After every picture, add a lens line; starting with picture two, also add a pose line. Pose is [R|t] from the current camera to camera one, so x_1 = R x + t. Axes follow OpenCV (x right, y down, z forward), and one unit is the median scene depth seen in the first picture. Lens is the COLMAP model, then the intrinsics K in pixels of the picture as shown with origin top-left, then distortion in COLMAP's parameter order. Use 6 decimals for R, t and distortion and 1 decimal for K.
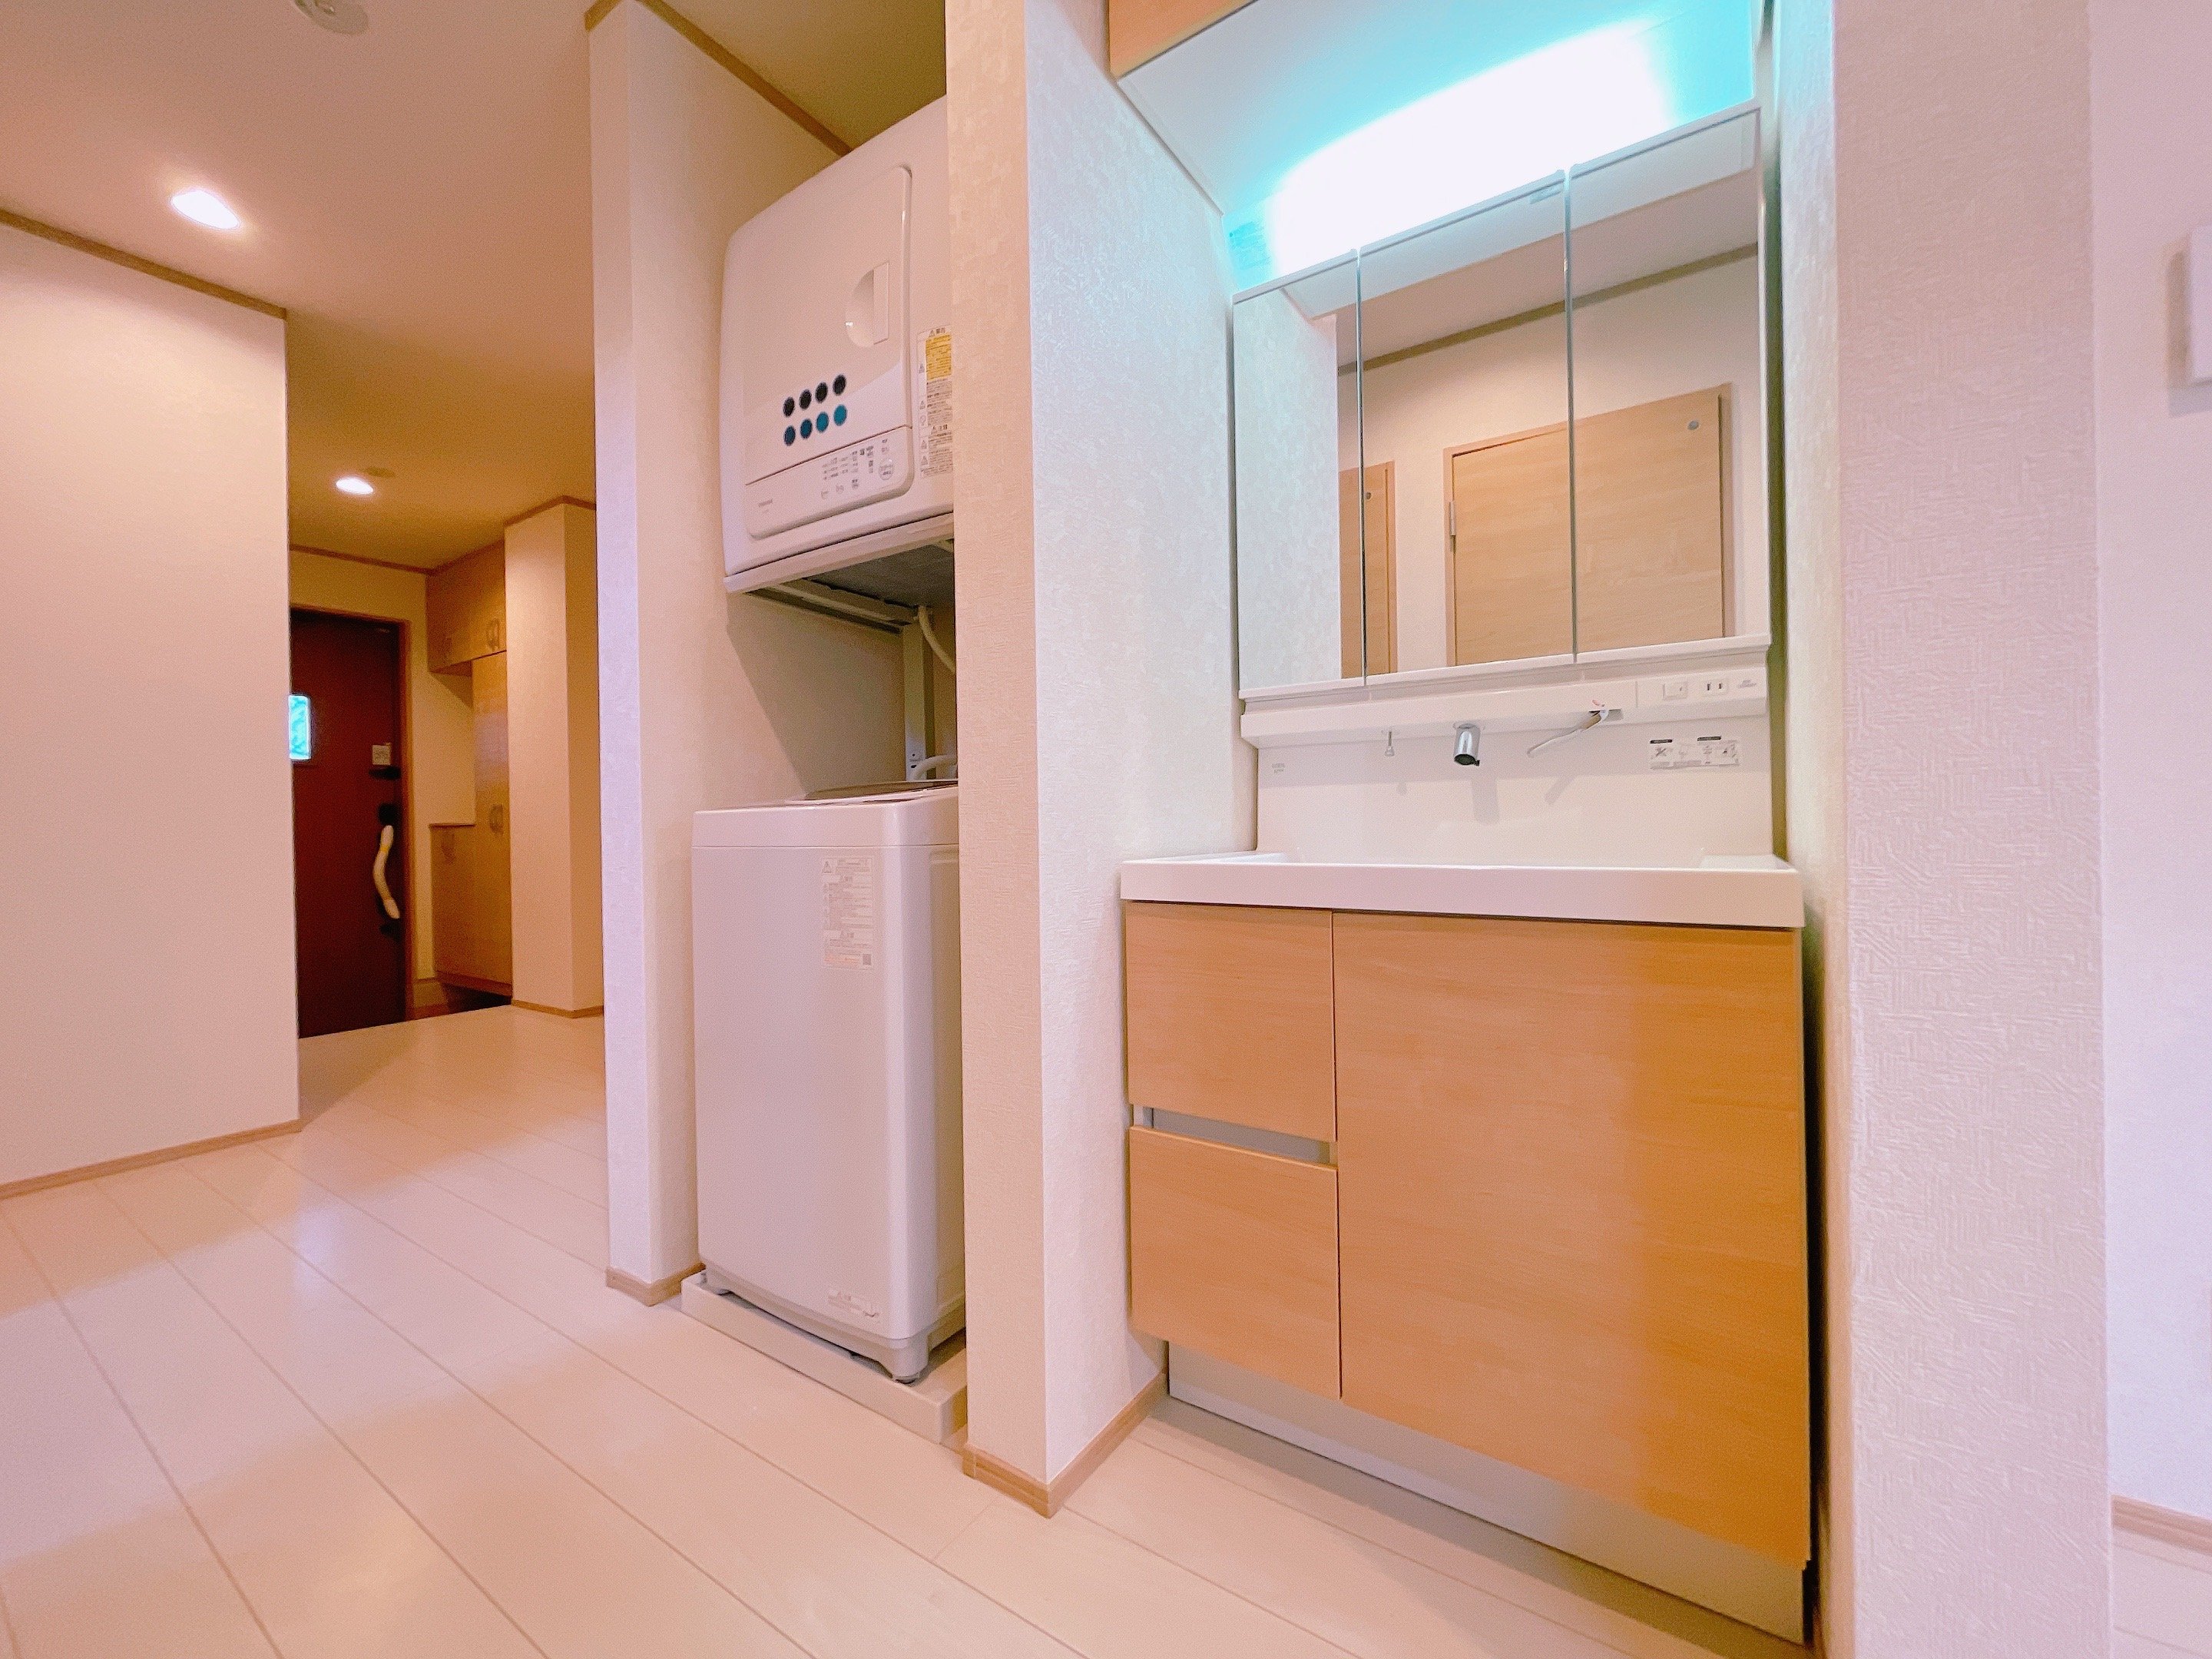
lens RADIAL K [[878.3, 0, 1115.7], [0, 878.3, 828.6], [0, 0, 1]] dist [0.003748, -0.001331]
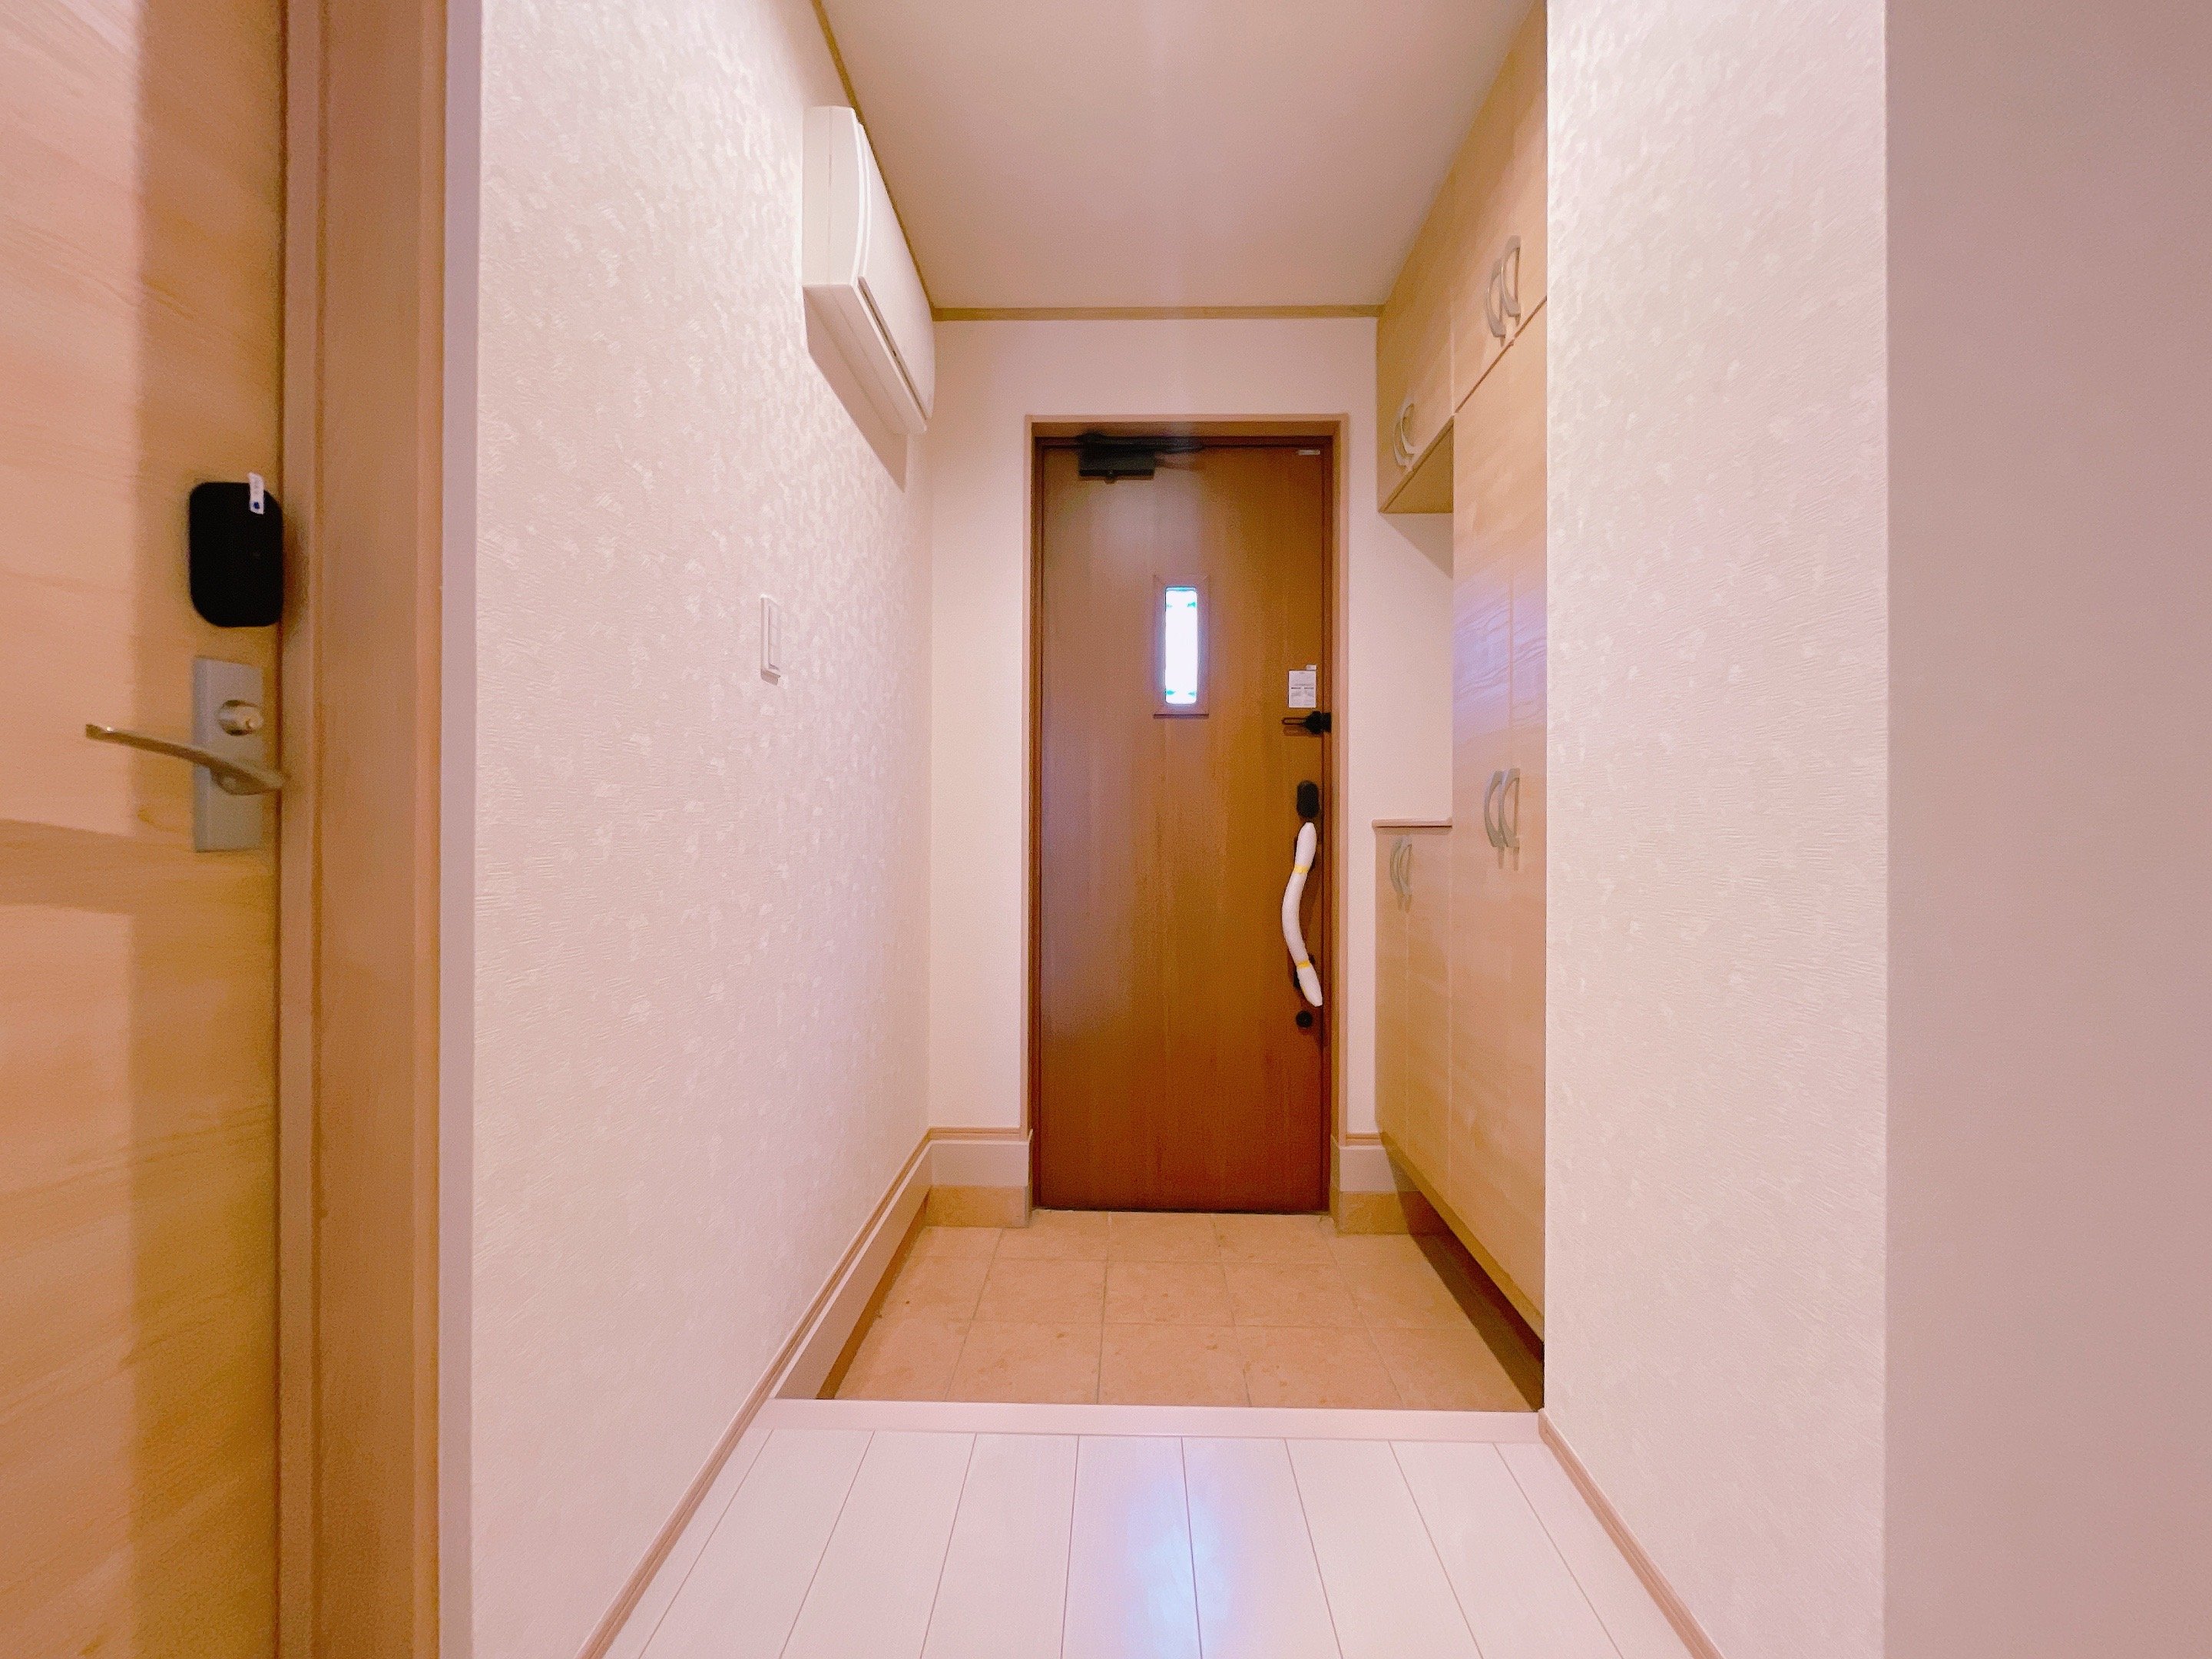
lens RADIAL K [[878.3, 0, 1111.6], [0, 878.3, 829.7], [0, 0, 1]] dist [0.003748, -0.001331]
pose [[0.540799, 0.016001, -0.841000, -0.503930], [-0.012167, 0.999863, 0.011199, -0.004628], [0.841064, 0.004176, 0.540920, 0.690658]]
